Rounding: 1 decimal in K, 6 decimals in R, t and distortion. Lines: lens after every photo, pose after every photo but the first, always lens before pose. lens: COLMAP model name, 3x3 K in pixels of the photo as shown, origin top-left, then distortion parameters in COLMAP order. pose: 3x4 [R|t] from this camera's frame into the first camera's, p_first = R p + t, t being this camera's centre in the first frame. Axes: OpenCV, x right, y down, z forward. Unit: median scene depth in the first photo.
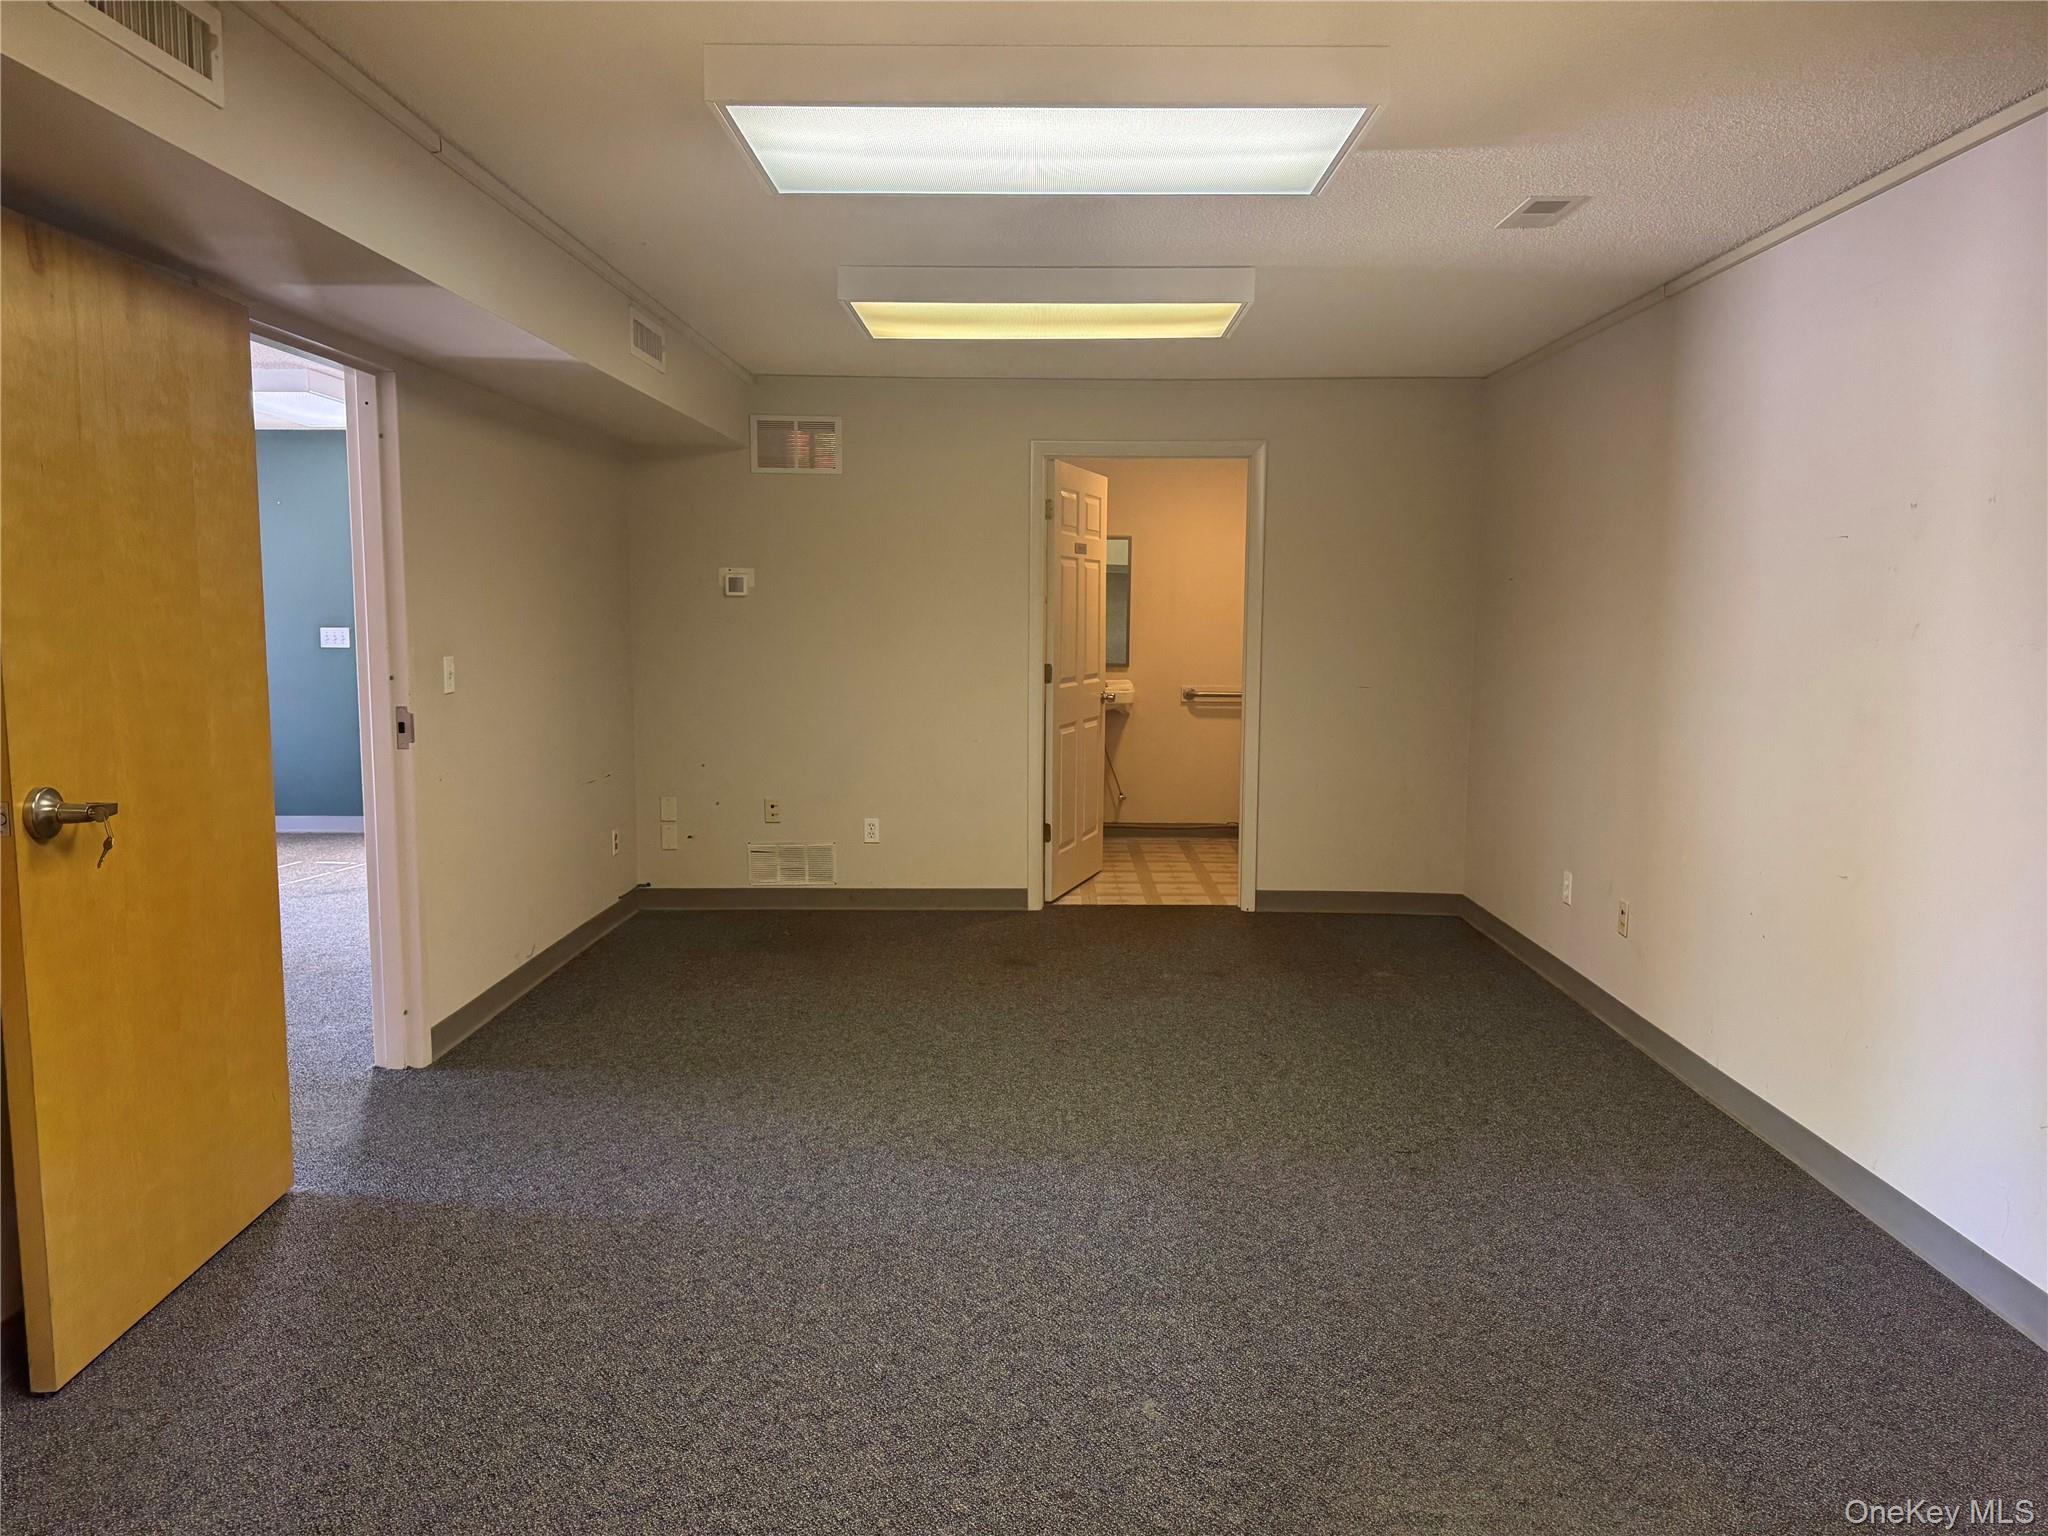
lens RADIAL K [[1434.8, 0, 1037.2], [0, 1434.8, 763.5], [0, 0, 1]] dist [0.052755, -0.043186]
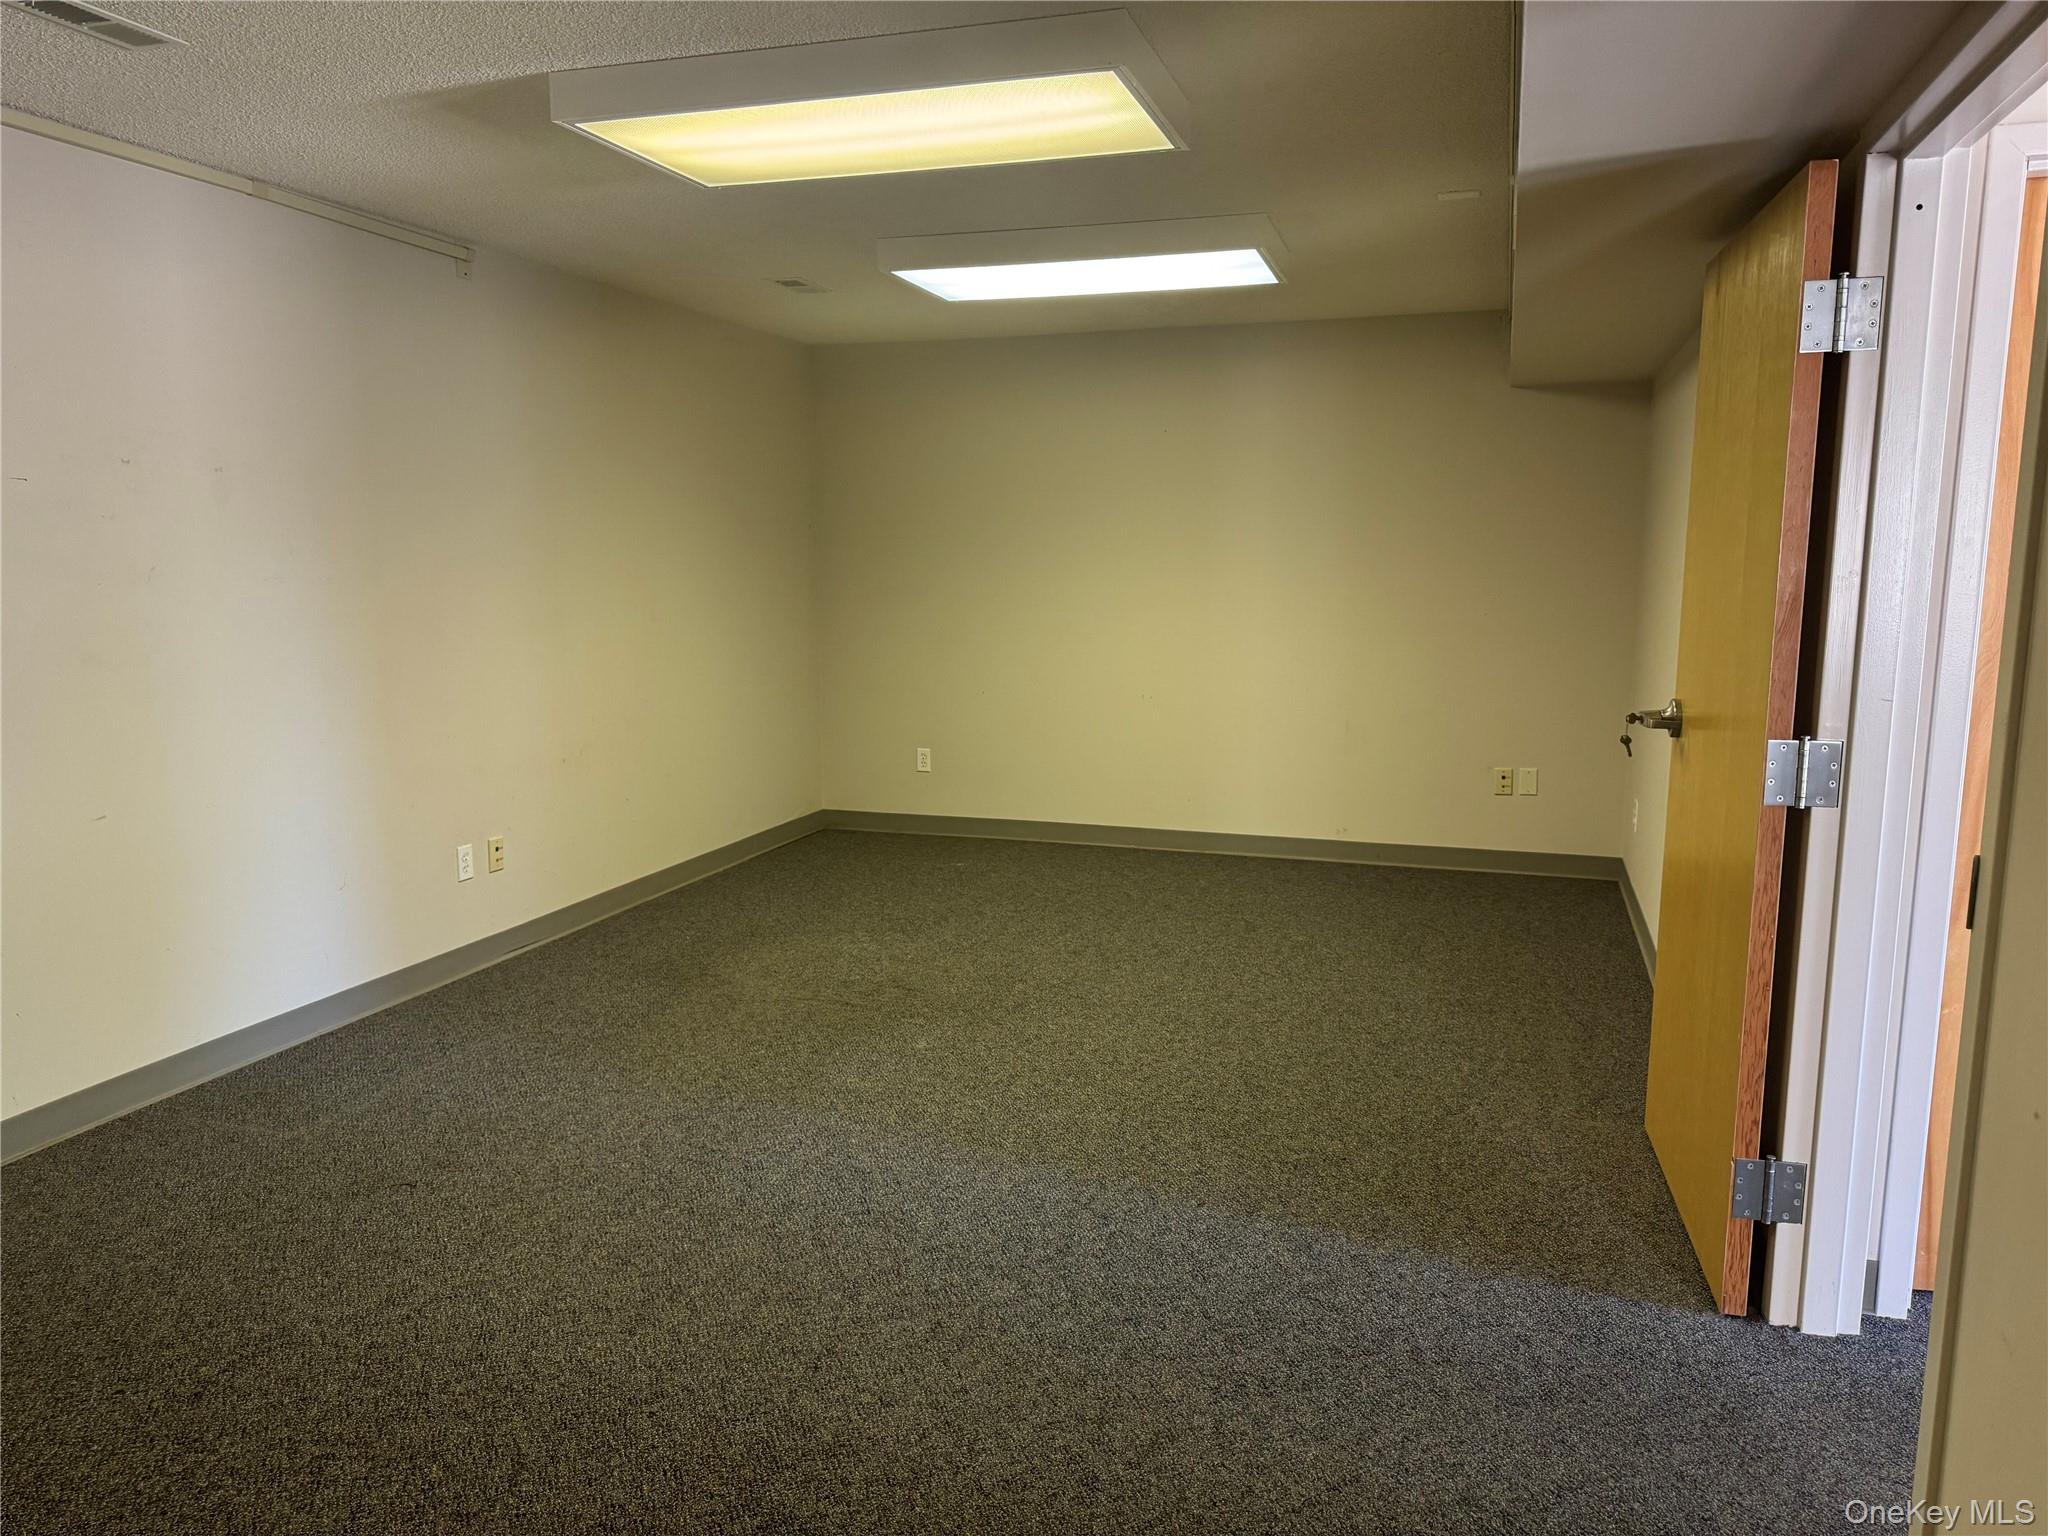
lens RADIAL K [[1451.8, 0, 1035.6], [0, 1451.8, 767.4], [0, 0, 1]] dist [0.017798, -0.004894]
pose [[-0.954408, -0.050848, 0.294142, -0.365766], [0.025434, 0.967949, 0.249855, -0.192071], [-0.297419, 0.245944, -0.922526, 1.703105]]
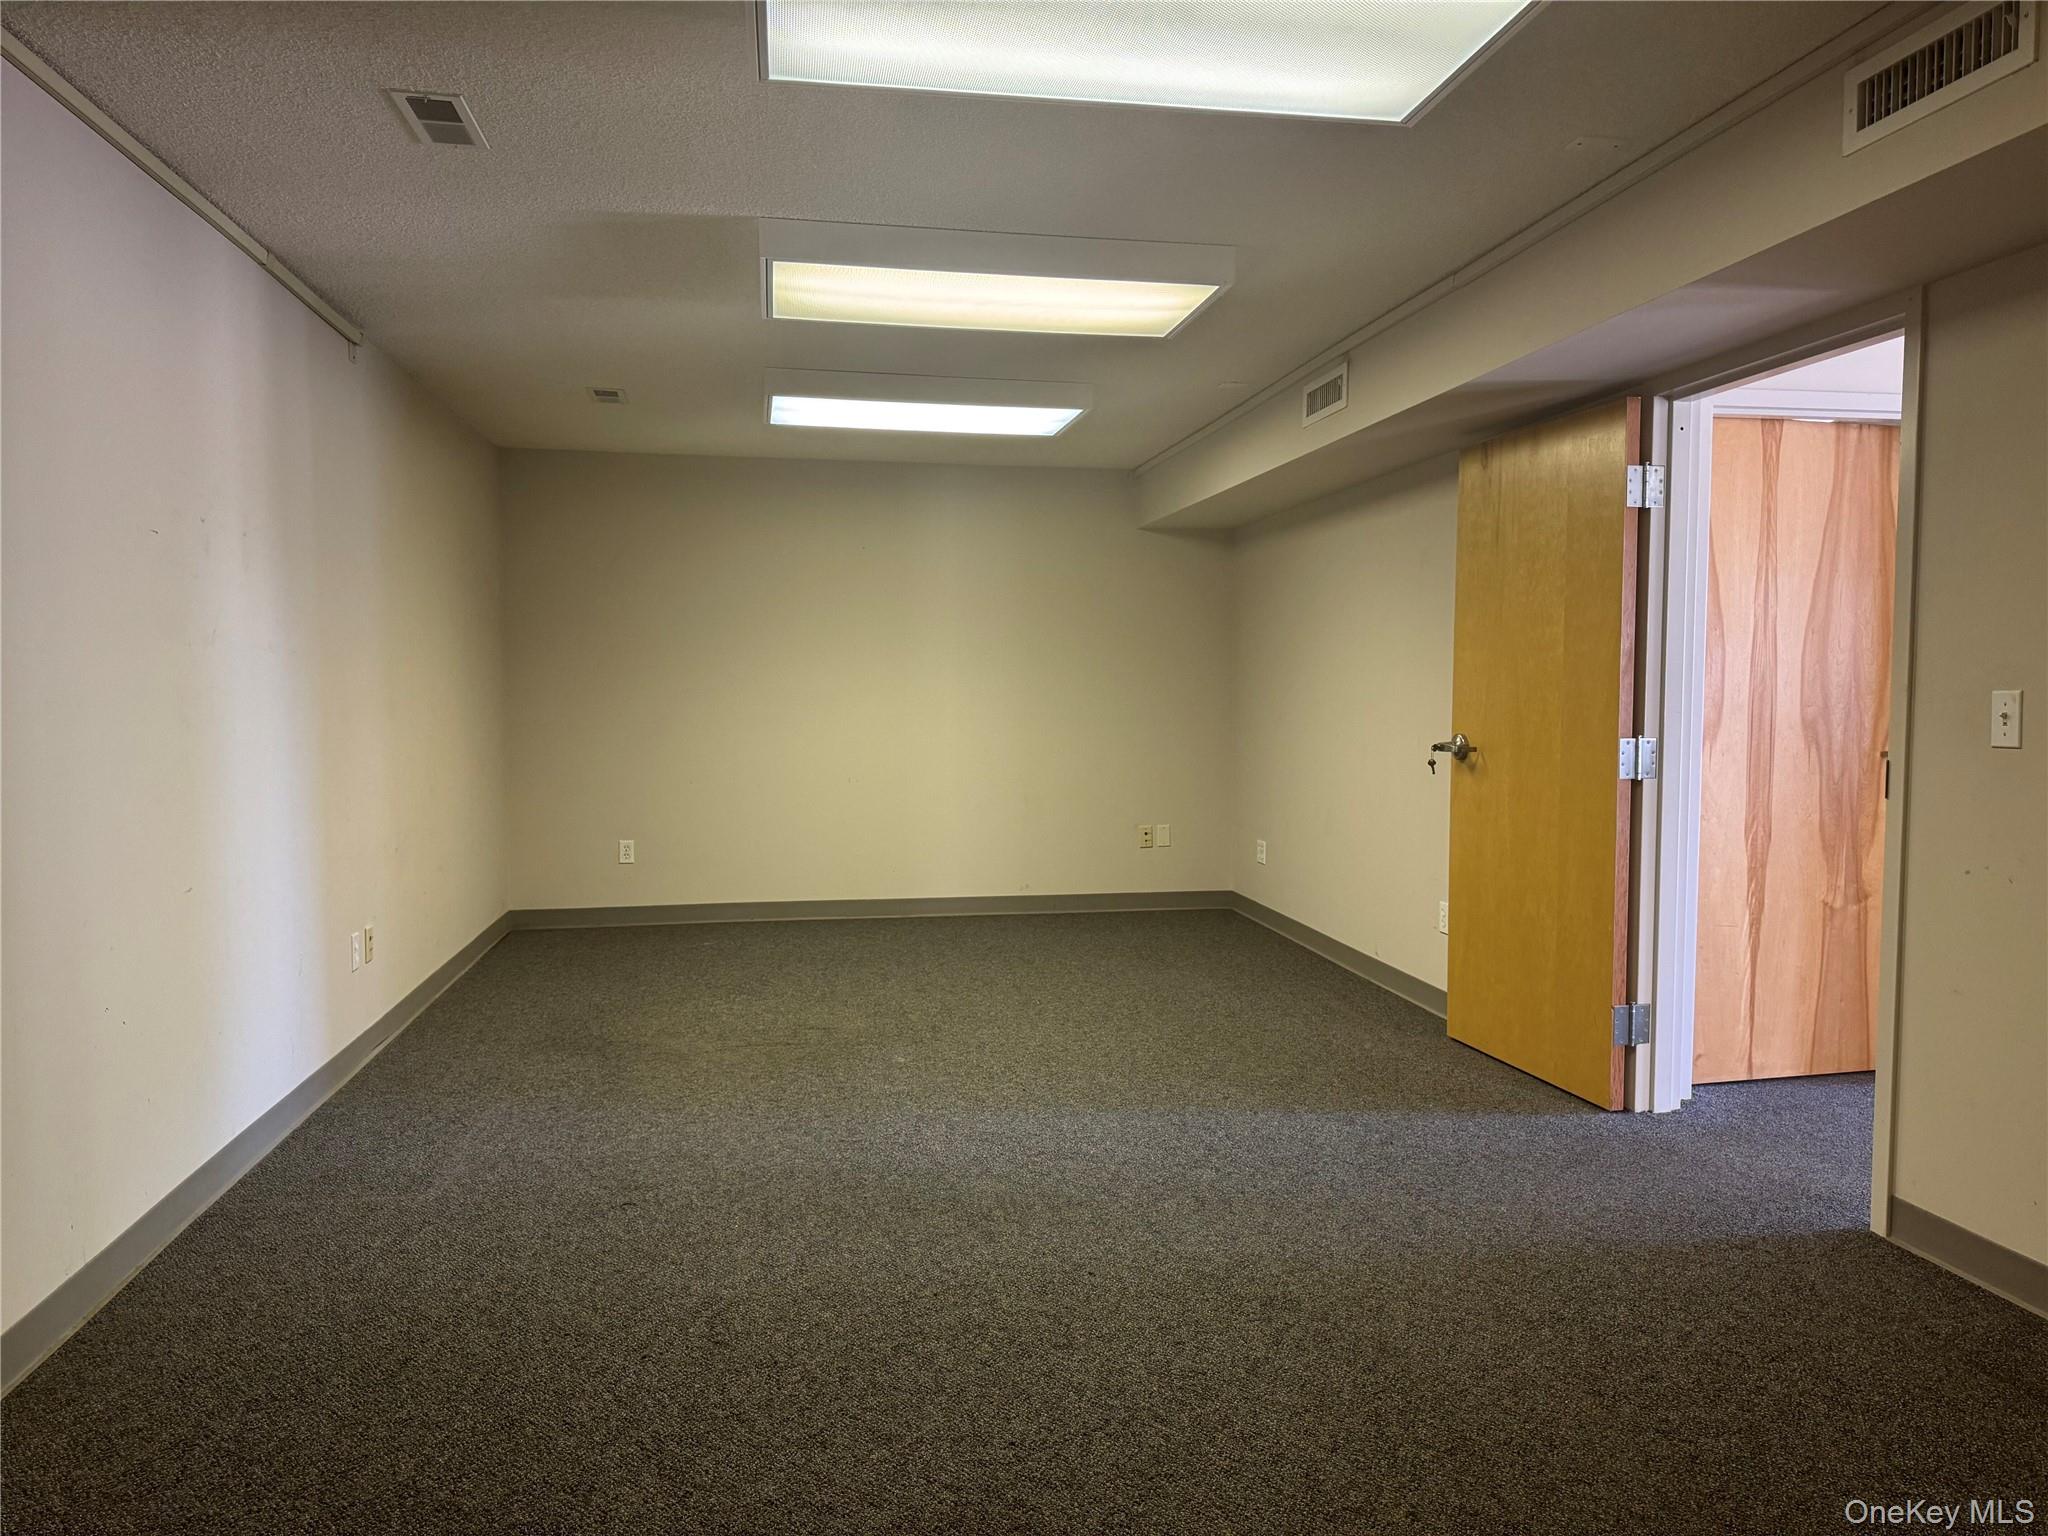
lens RADIAL K [[1434.8, 0, 1037.2], [0, 1434.8, 763.5], [0, 0, 1]] dist [0.052755, -0.043186]
pose [[-0.983786, 0.003014, -0.179319, 0.168540], [-0.025771, 0.987107, 0.157976, -0.168383], [0.177483, 0.160036, -0.971024, 1.976212]]
